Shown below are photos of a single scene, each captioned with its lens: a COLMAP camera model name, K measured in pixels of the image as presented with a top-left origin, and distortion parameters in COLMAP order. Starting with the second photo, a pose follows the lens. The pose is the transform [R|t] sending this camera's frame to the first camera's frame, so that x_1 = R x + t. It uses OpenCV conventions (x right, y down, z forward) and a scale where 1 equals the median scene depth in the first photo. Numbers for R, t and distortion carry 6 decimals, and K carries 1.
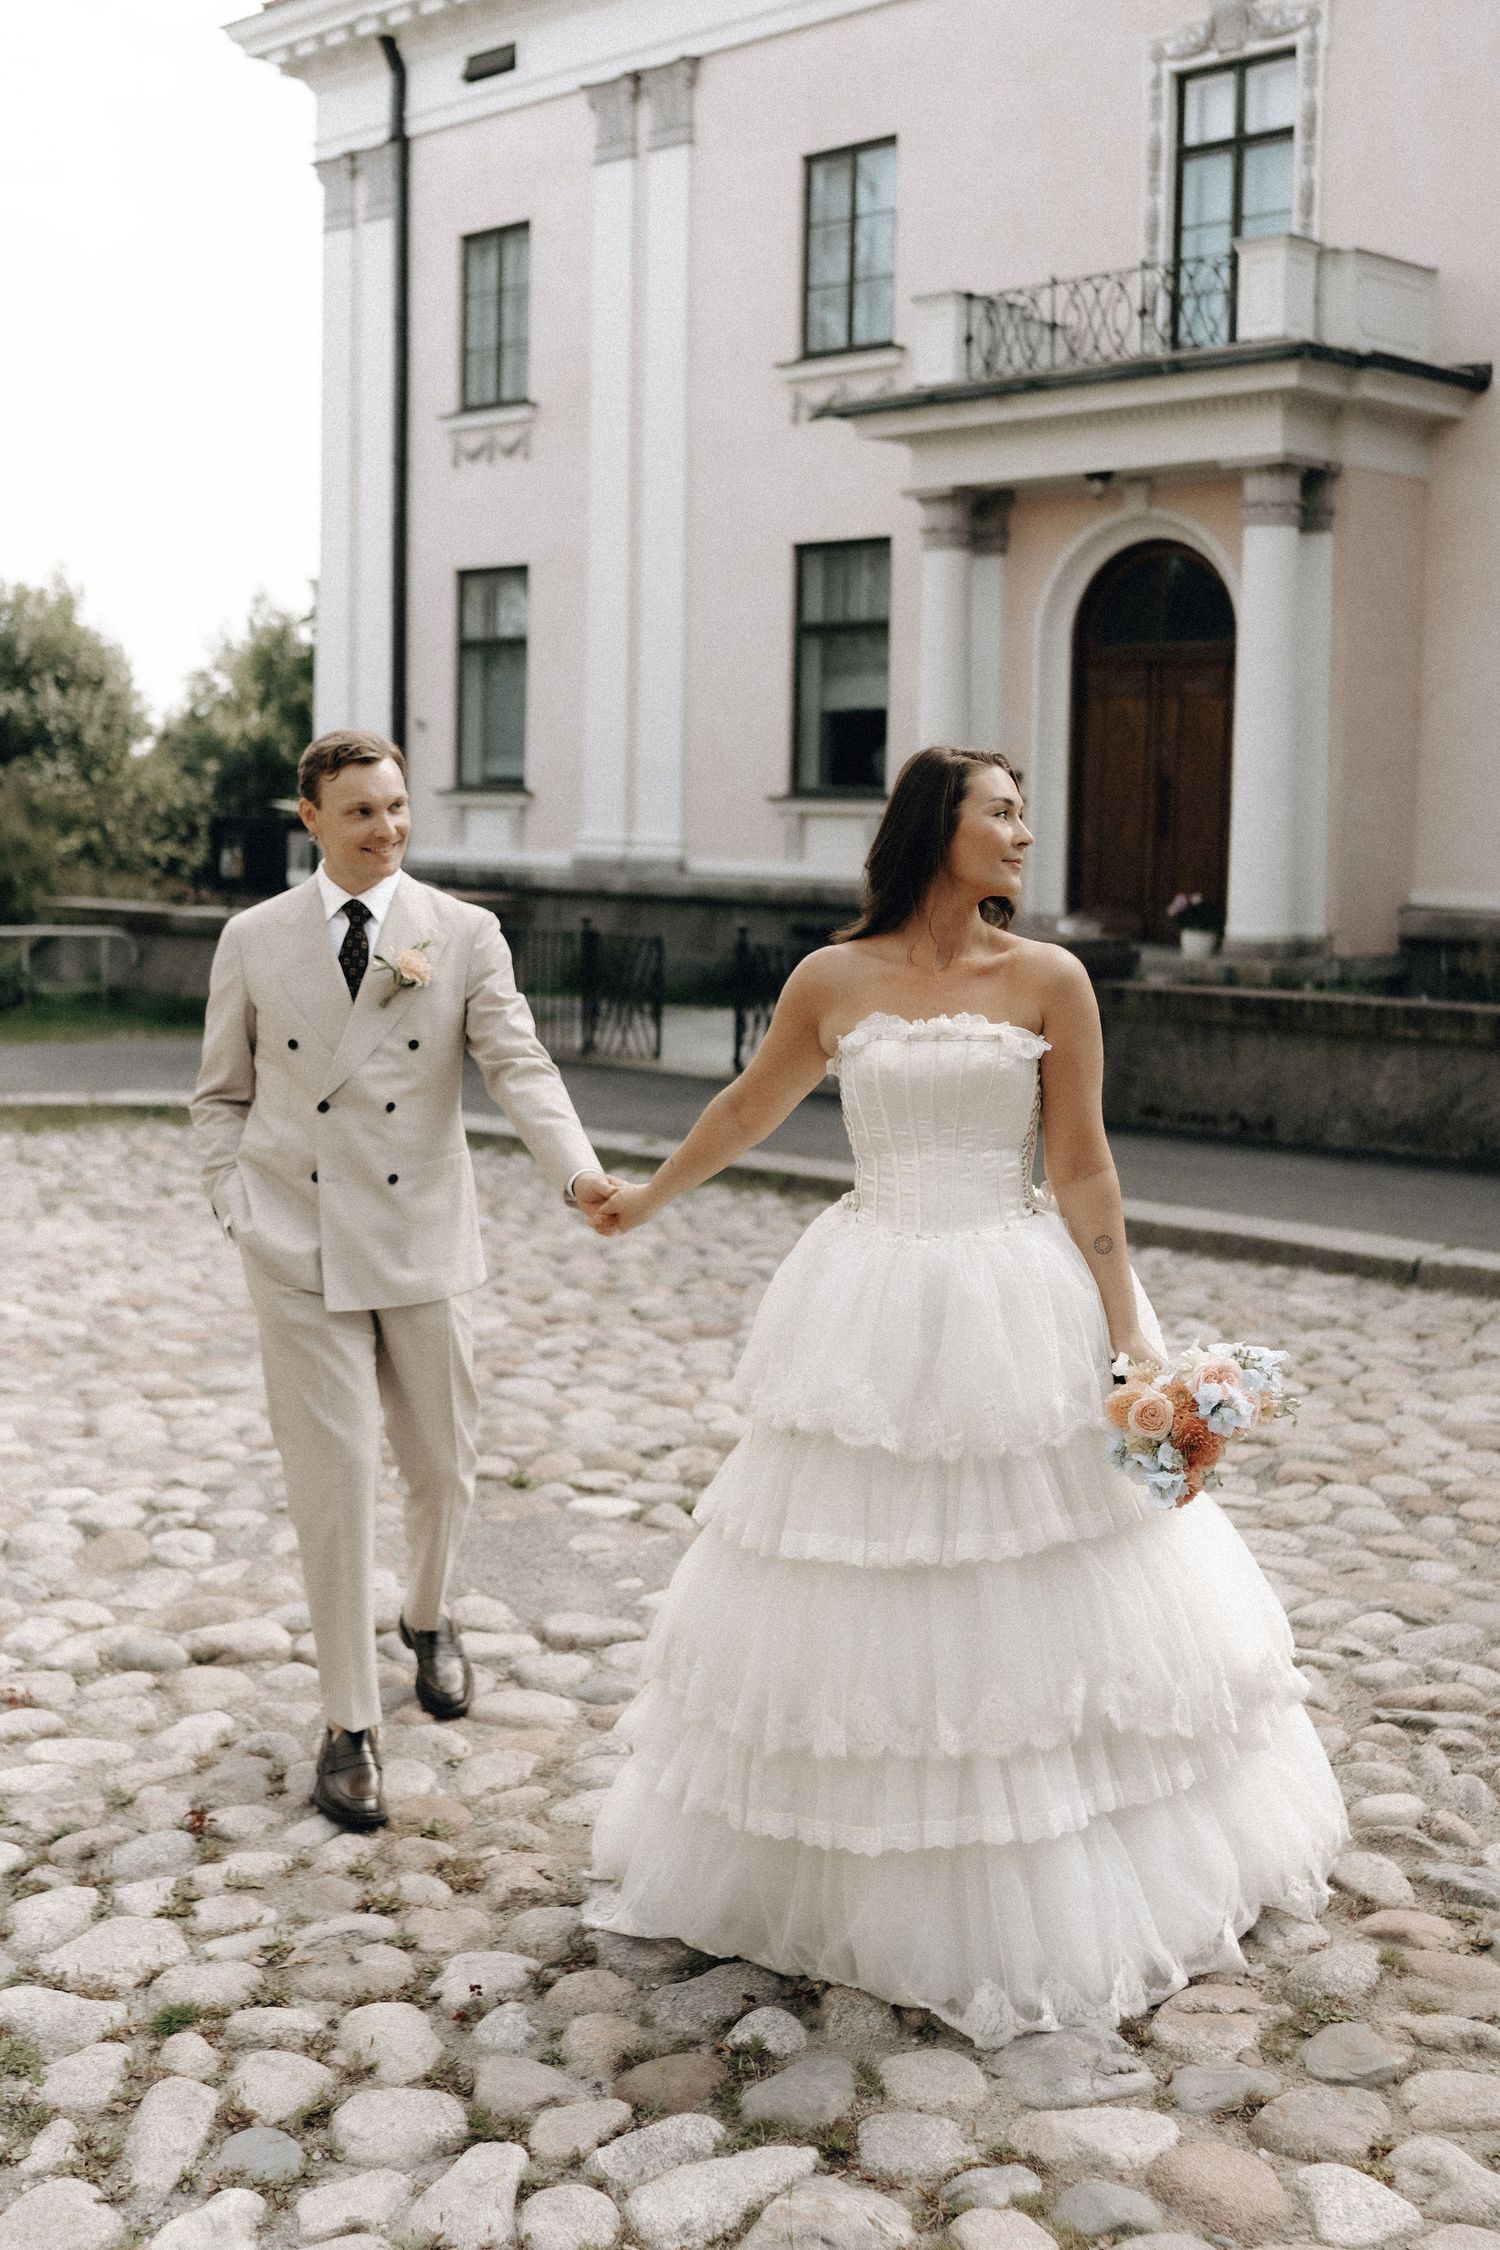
lens RADIAL K [[2564.6, 0, 796.6], [0, 2564.6, 1023.4], [0, 0, 1]] dist [0.001641, -0.001147]
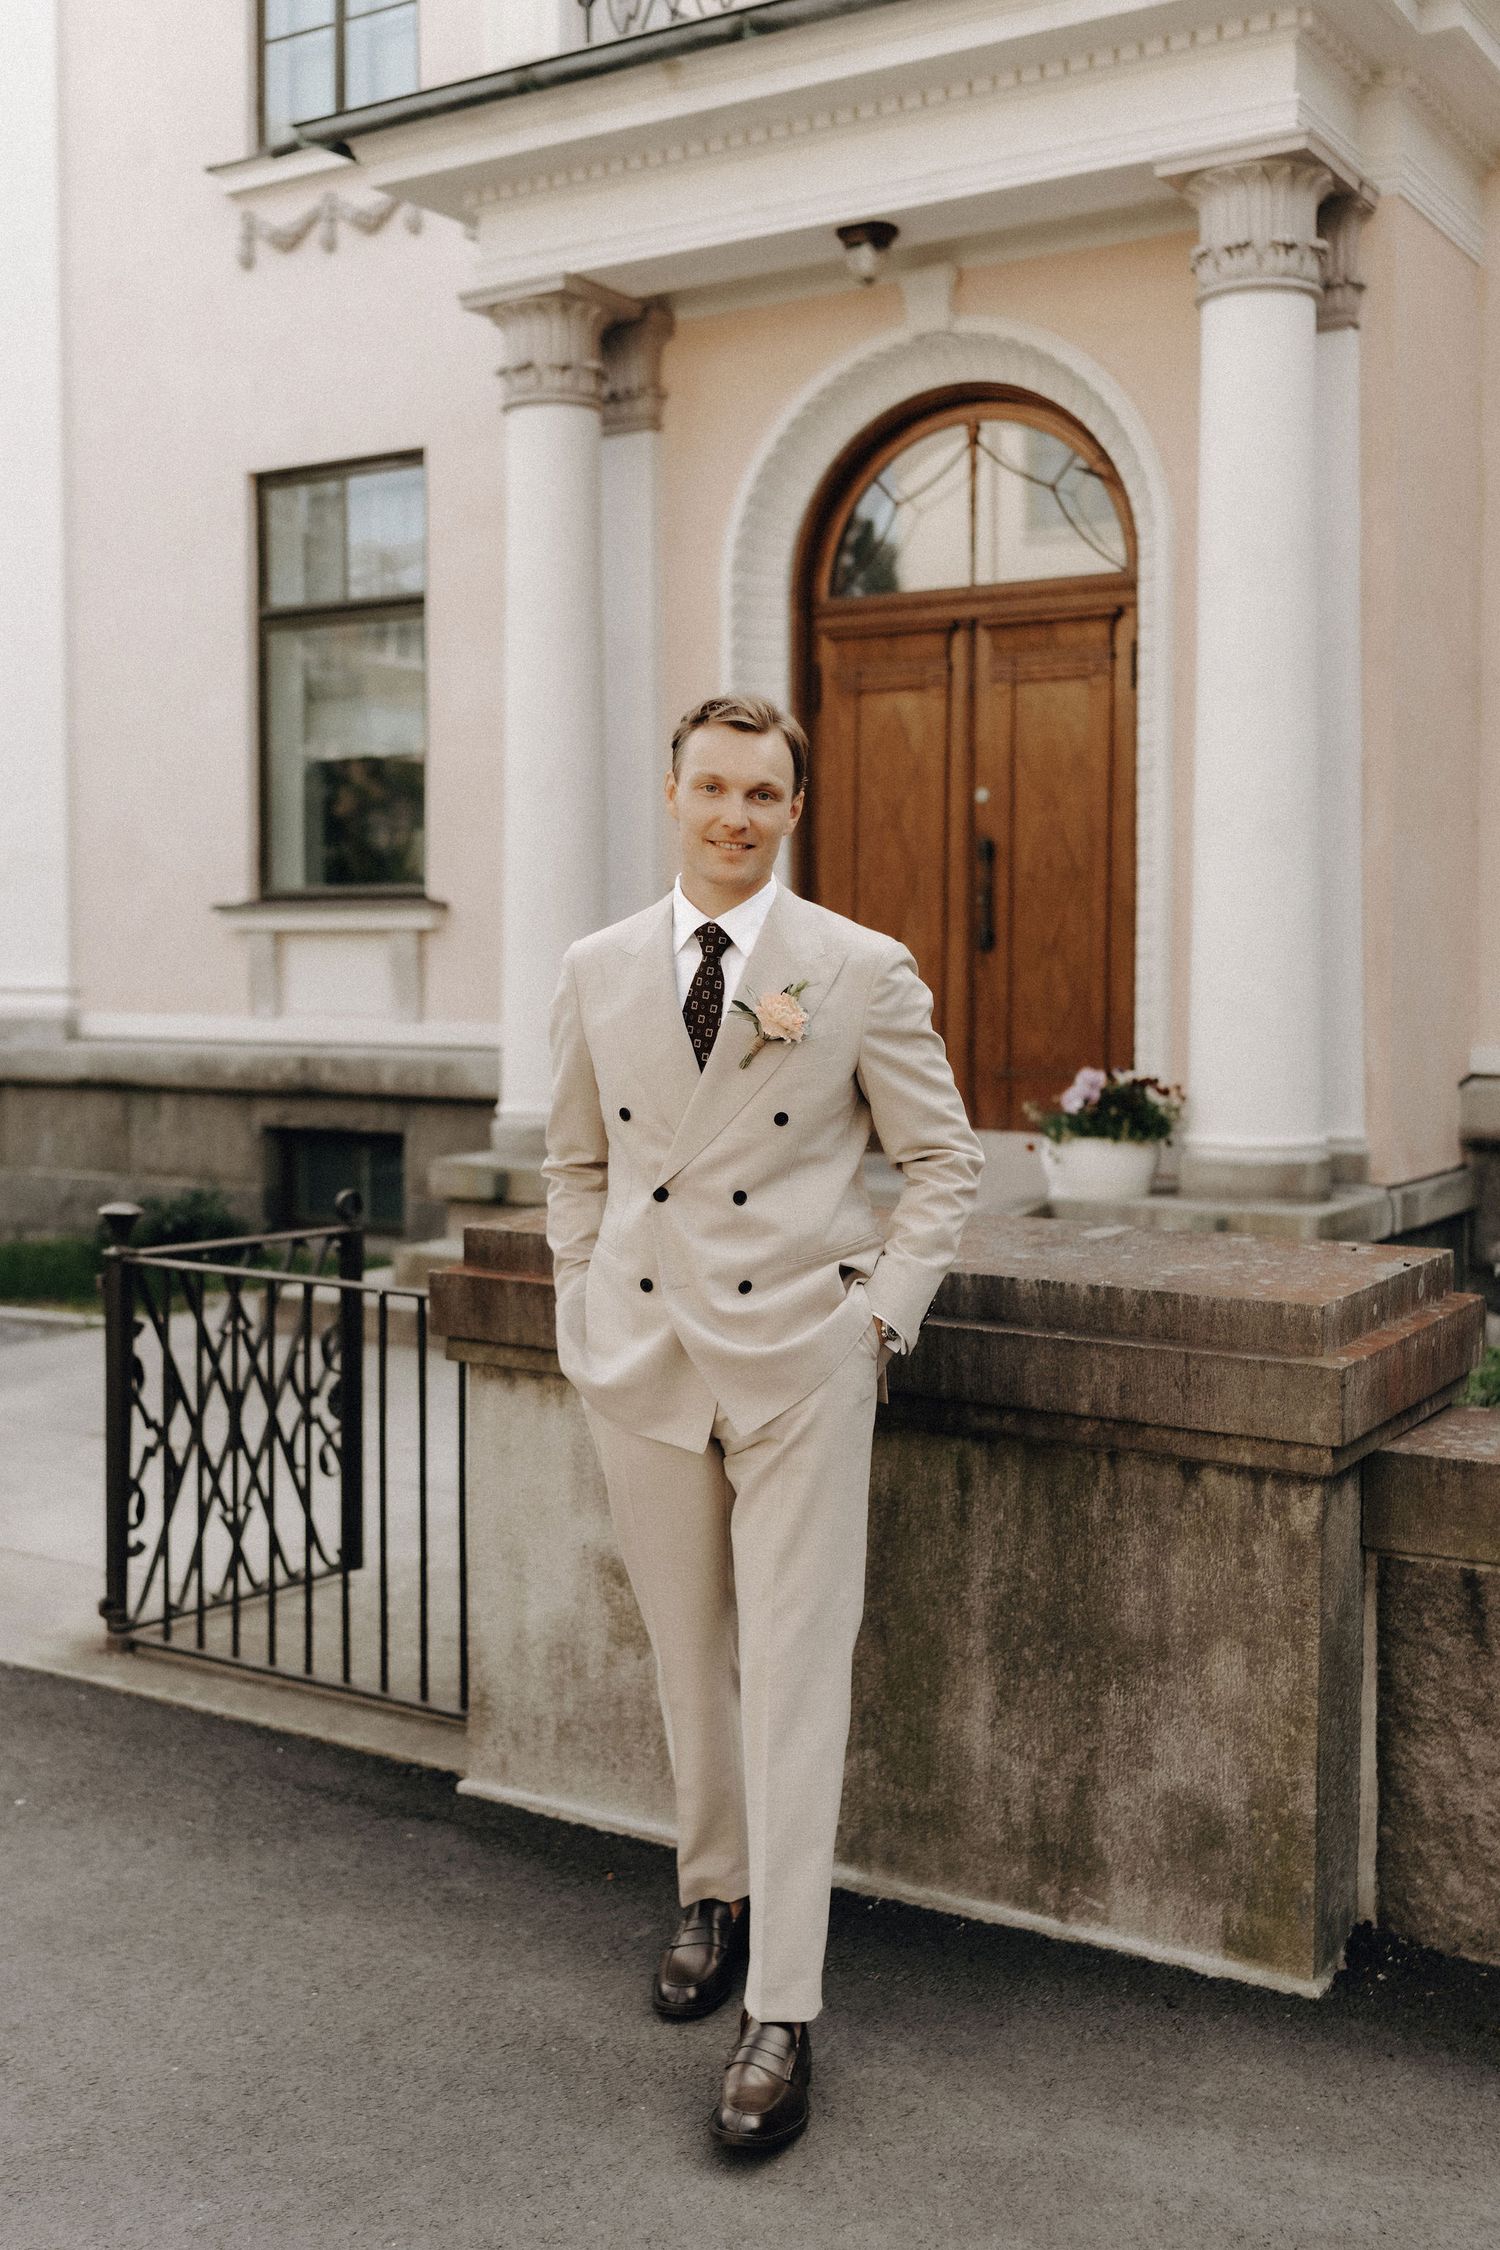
lens RADIAL K [[2424.3, 0, 754.1], [0, 2424.3, 1038.2], [0, 0, 1]] dist [0.003838, -0.003938]
pose [[0.980108, -0.026164, 0.196733, -0.001156], [0.035749, 0.998332, -0.045324, -0.033739], [-0.195219, 0.051456, 0.979409, 0.513253]]
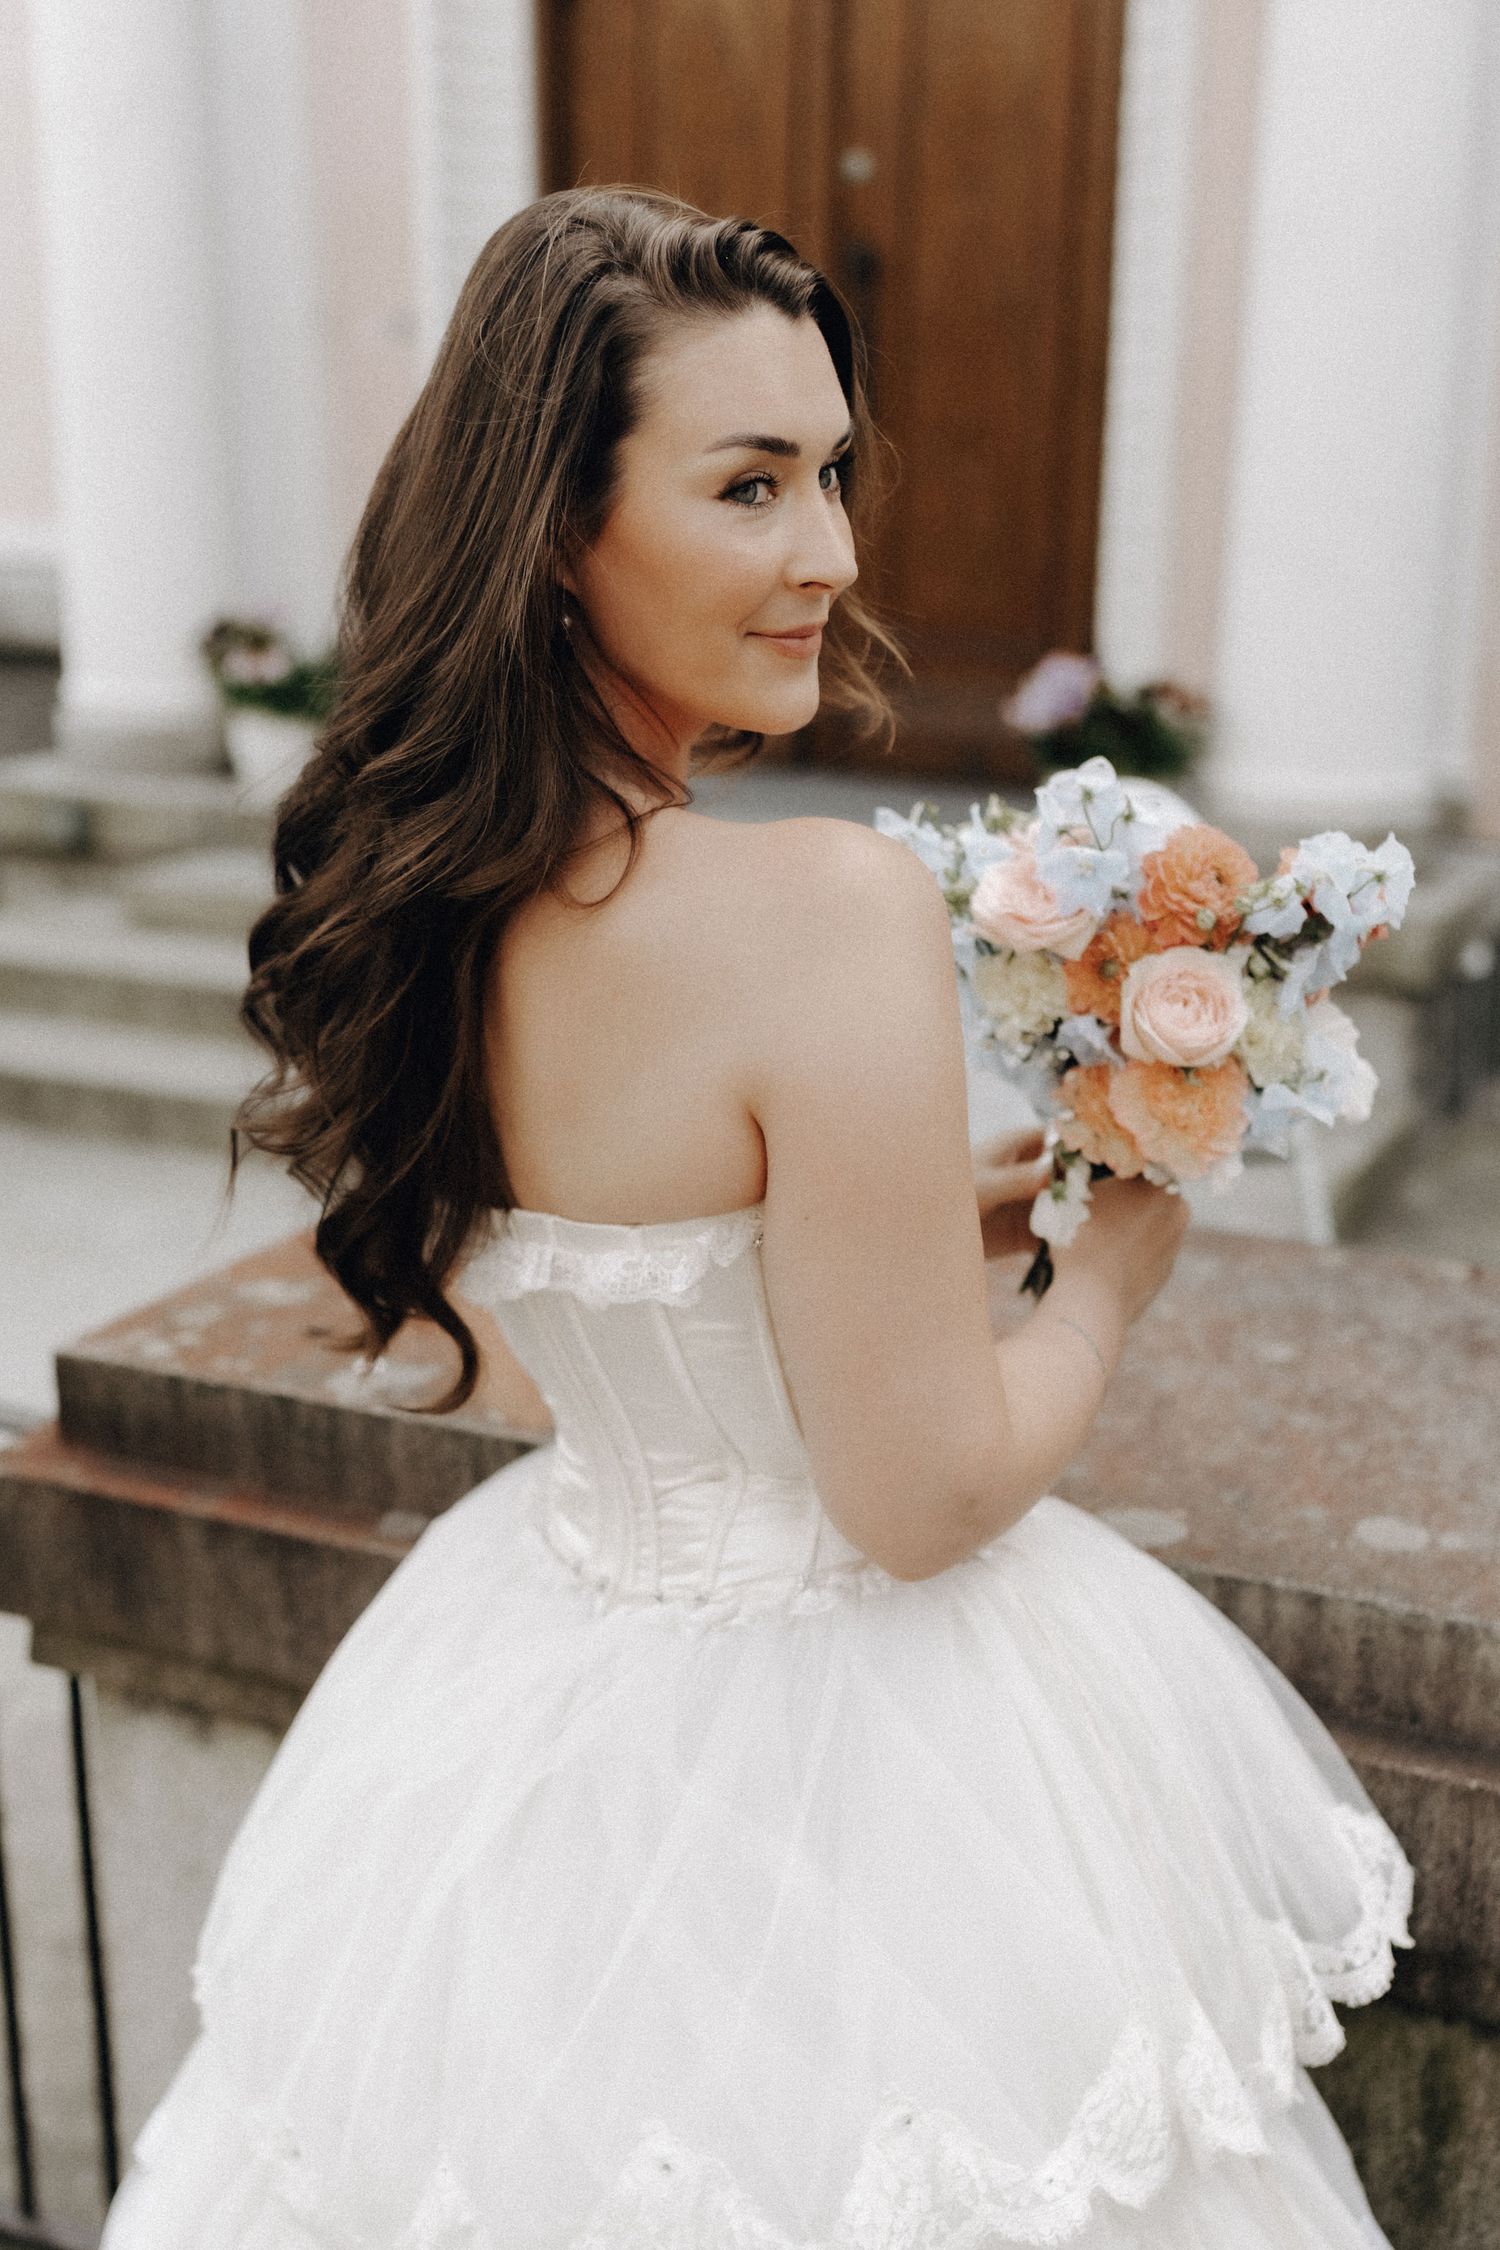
lens RADIAL K [[2814.0, 0, 900.9], [0, 2814.0, 1384.3], [0, 0, 1]] dist [0.073964, 0.006081]
pose [[0.931621, -0.119897, 0.343085, 0.008718], [0.027106, 0.964308, 0.263391, -0.051040], [-0.362419, -0.236081, 0.901620, 0.626101]]
